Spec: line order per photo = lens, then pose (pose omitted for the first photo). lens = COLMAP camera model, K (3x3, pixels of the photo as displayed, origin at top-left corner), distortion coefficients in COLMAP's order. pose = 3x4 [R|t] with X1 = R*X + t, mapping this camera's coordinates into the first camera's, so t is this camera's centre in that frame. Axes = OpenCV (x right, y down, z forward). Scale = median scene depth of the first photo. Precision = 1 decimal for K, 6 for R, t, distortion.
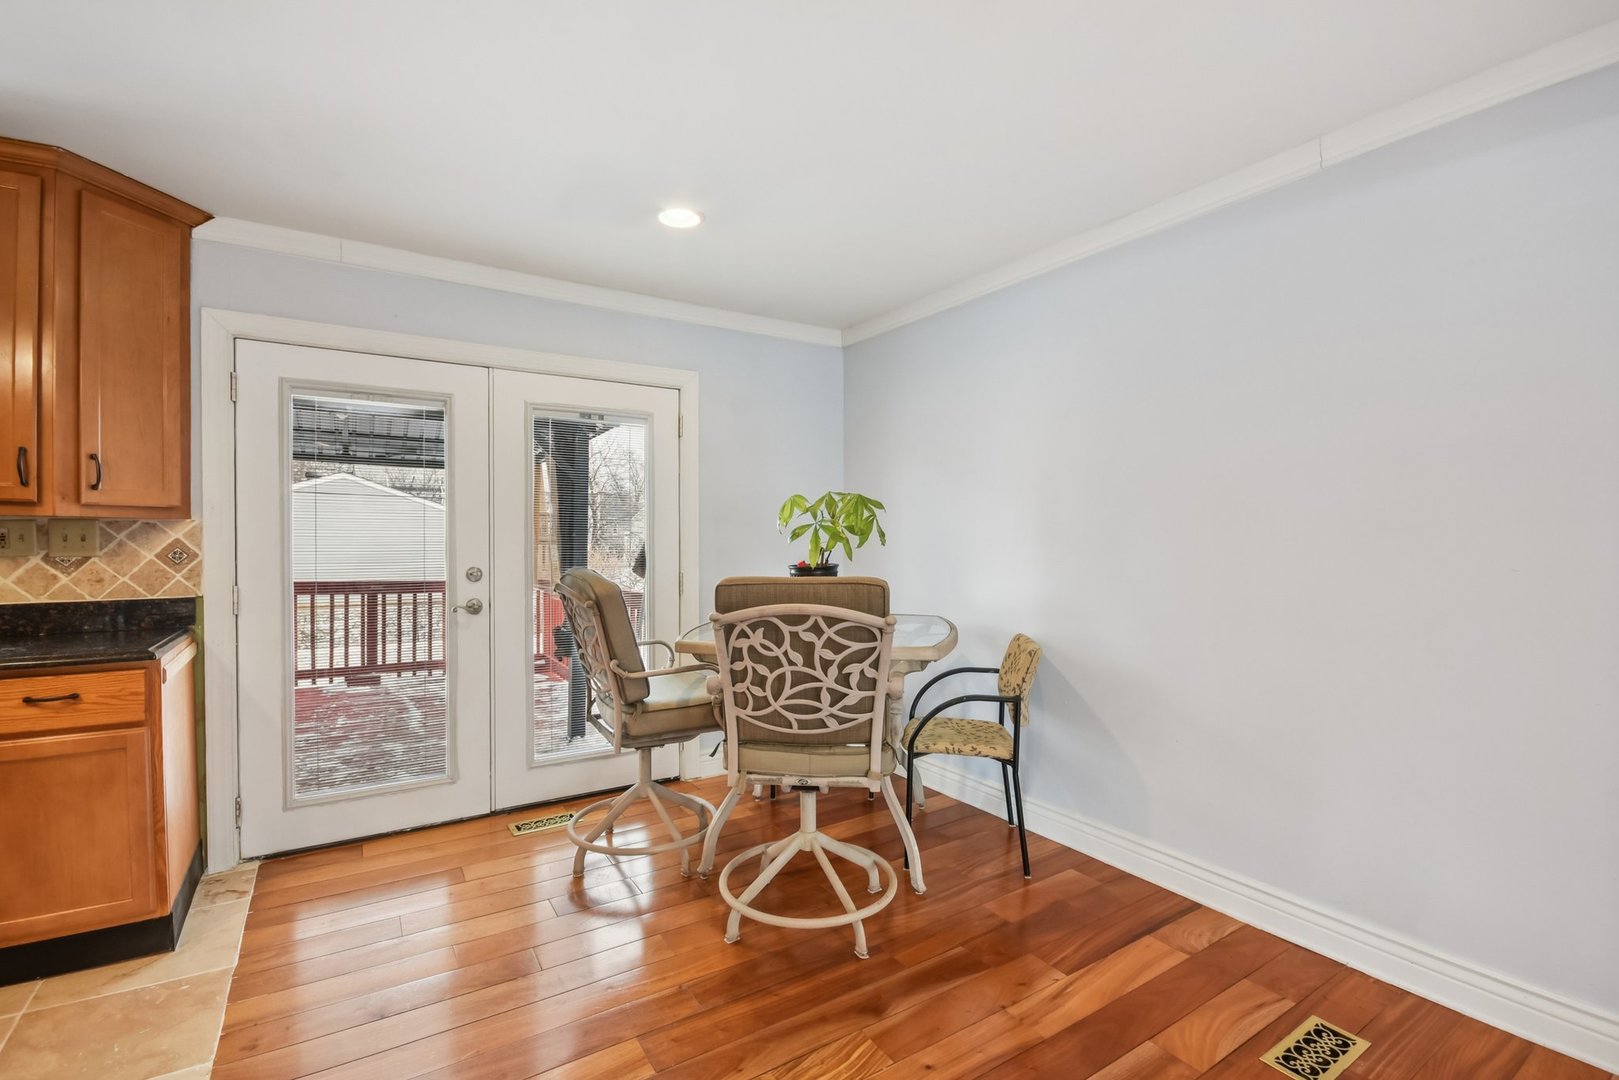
lens RADIAL K [[730.4, 0, 811.8], [0, 730.4, 547.5], [0, 0, 1]] dist [-0.003102, -0.010385]
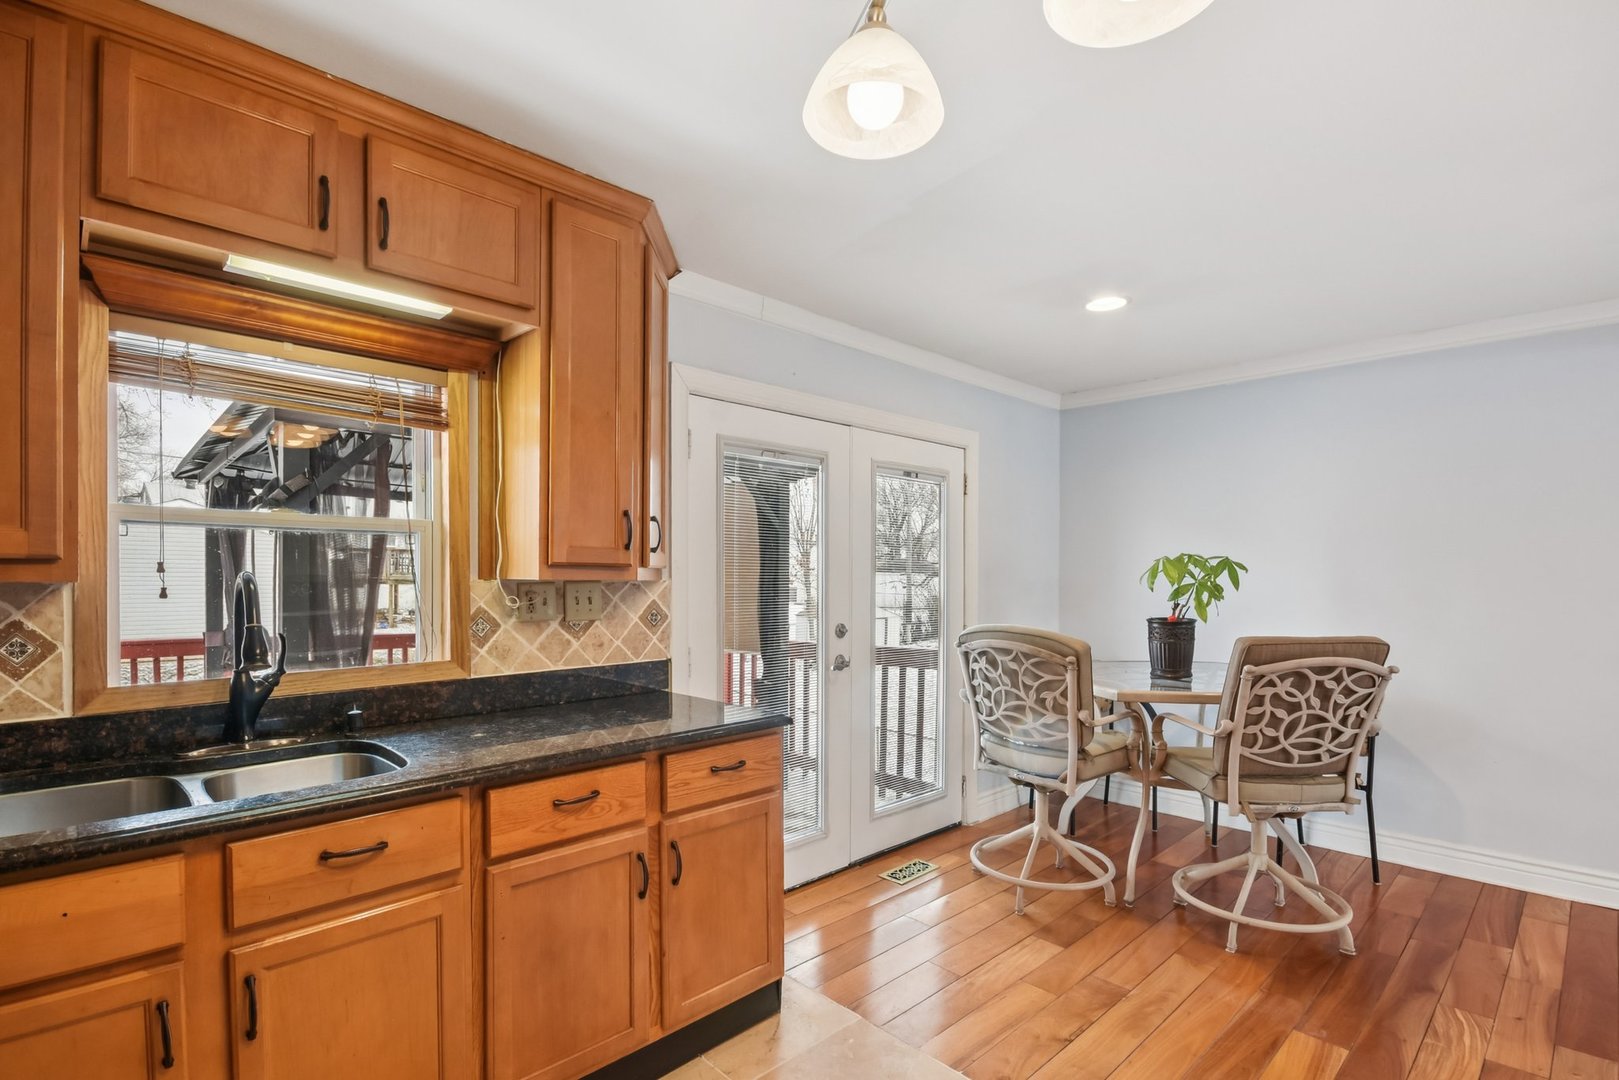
lens RADIAL K [[784.9, 0, 810.1], [0, 784.9, 576.0], [0, 0, 1]] dist [0.004433, 0.001136]
pose [[0.980336, 0.002647, 0.197317, -0.964069], [-0.000596, 0.999945, -0.010451, -0.036610], [-0.197334, 0.010128, 0.980284, -0.083884]]
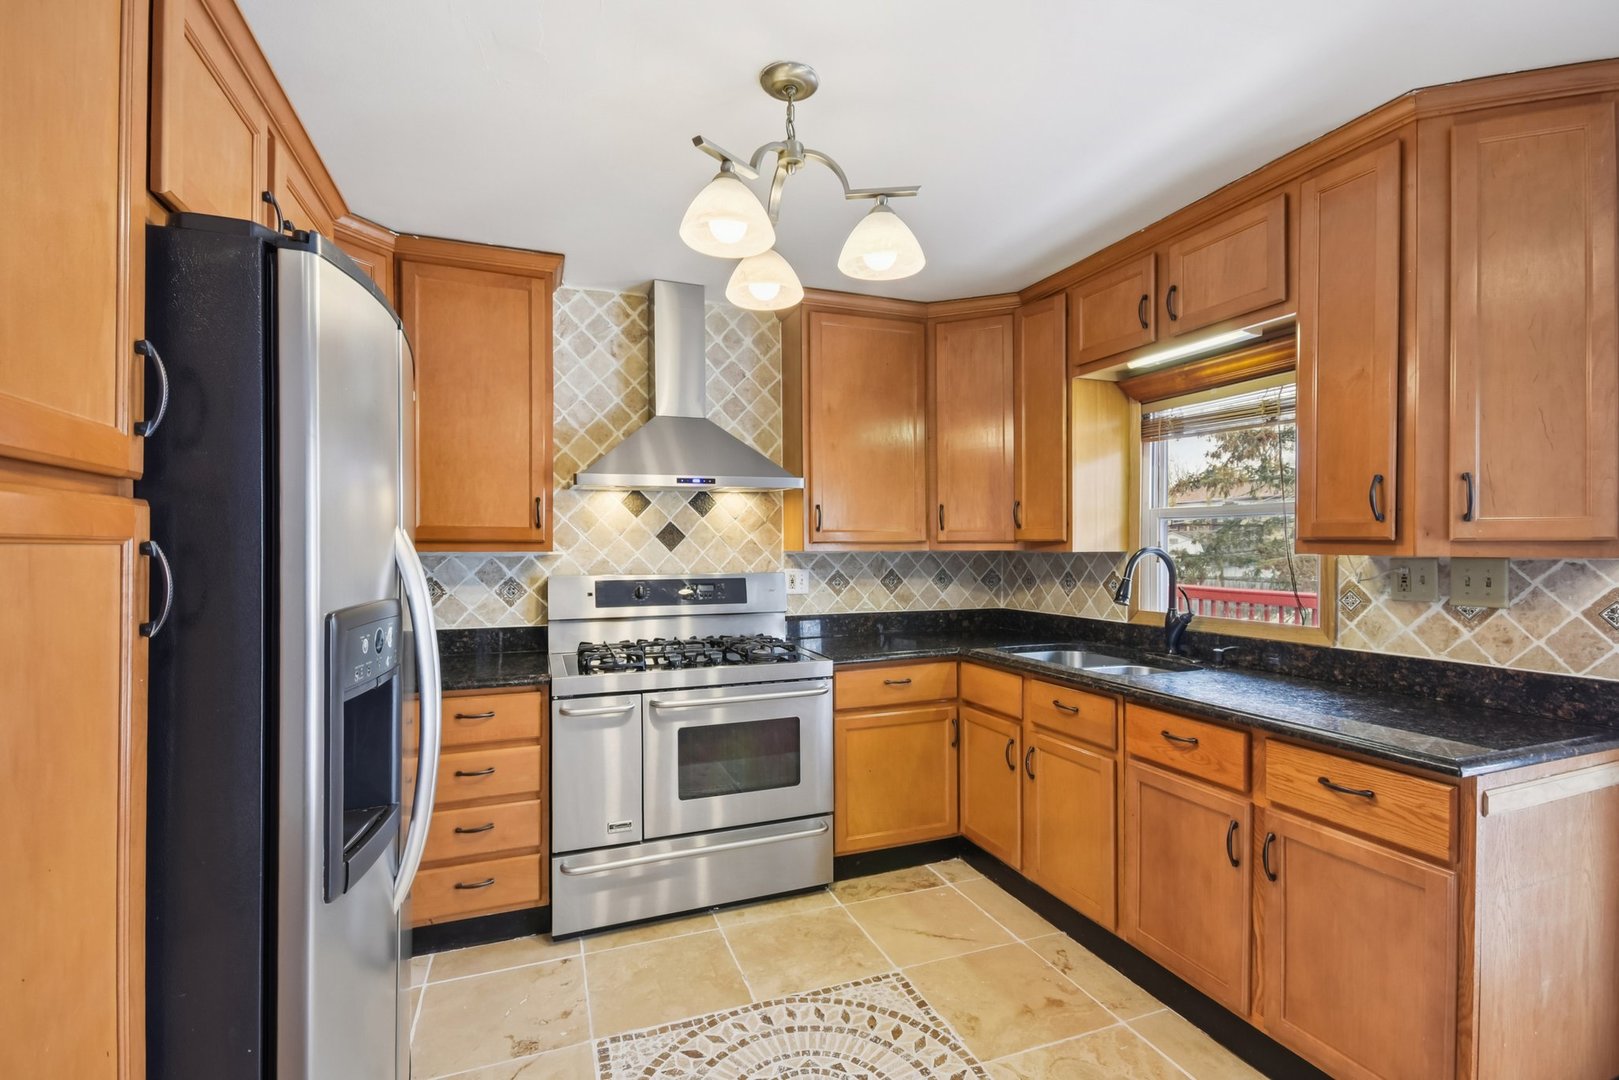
lens RADIAL K [[752.3, 0, 814.7], [0, 752.3, 545.8], [0, 0, 1]] dist [0.001839, -0.009725]
pose [[-0.215620, -0.001204, -0.976477, -0.092068], [-0.015397, 0.999879, 0.002167, -0.044288], [0.976356, 0.015502, -0.215612, 0.493646]]
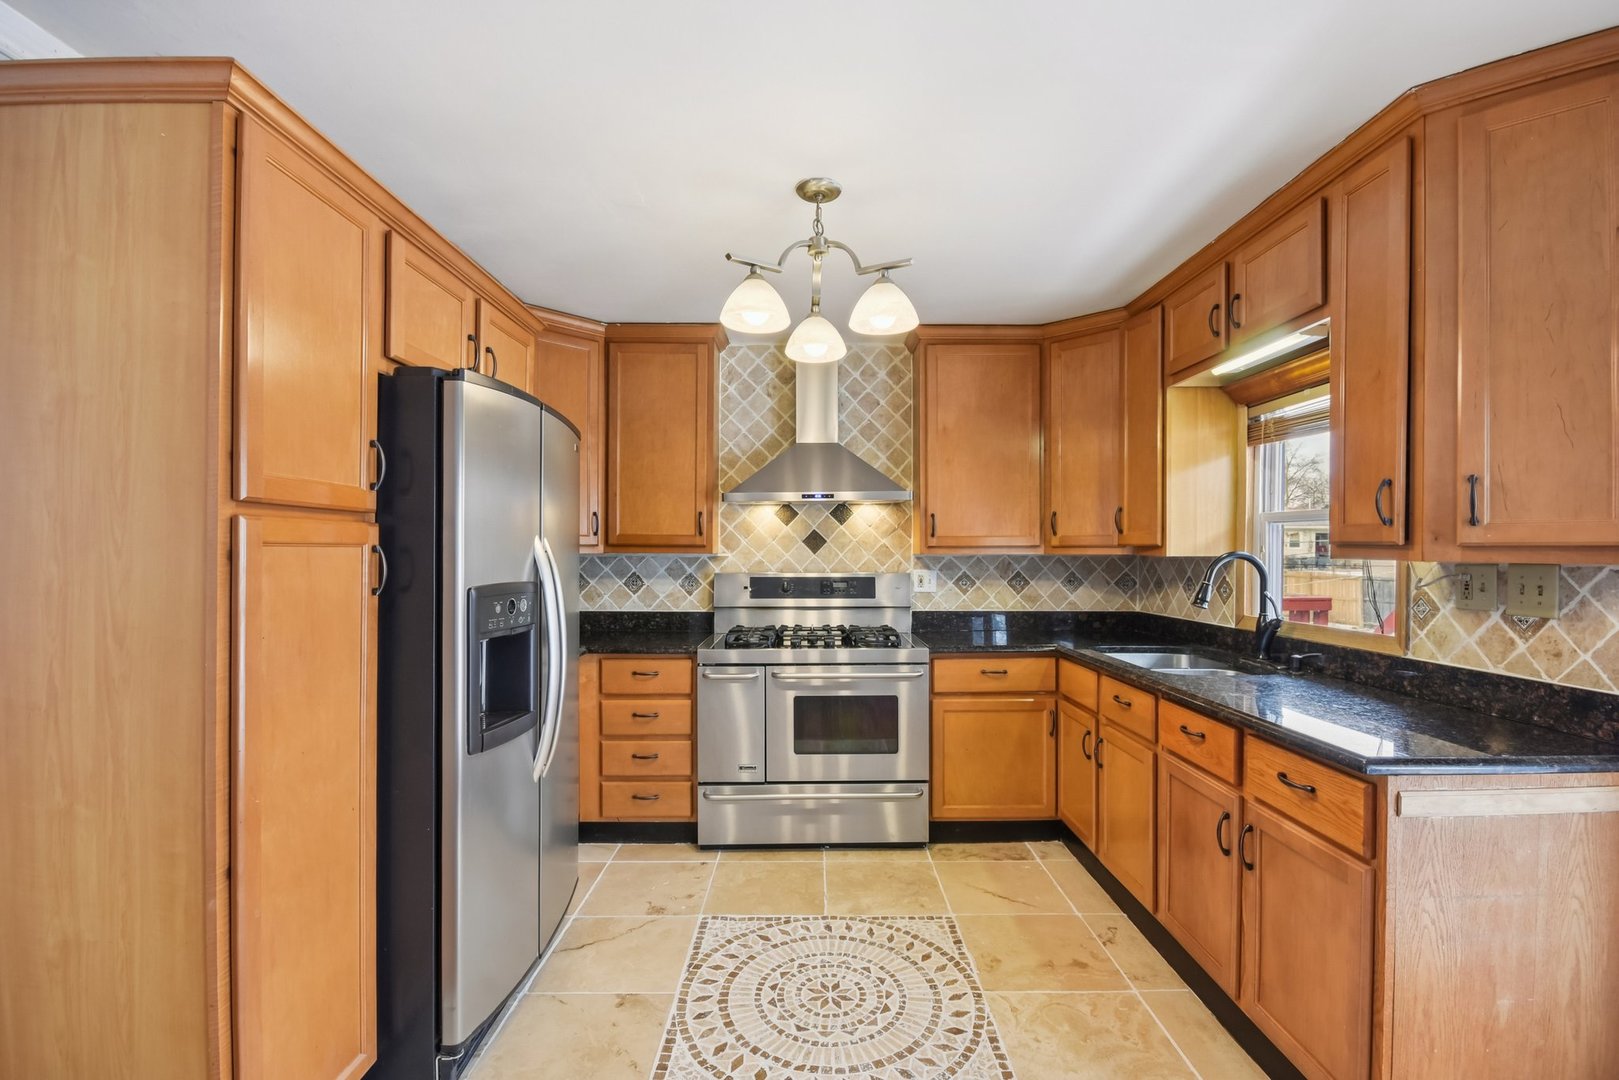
lens RADIAL K [[730.4, 0, 811.8], [0, 730.4, 547.5], [0, 0, 1]] dist [-0.003102, -0.010385]
pose [[-0.553509, -0.005232, -0.832827, -0.033044], [-0.016522, 0.999852, 0.004700, -0.048766], [0.832680, 0.016361, -0.553513, 0.824342]]
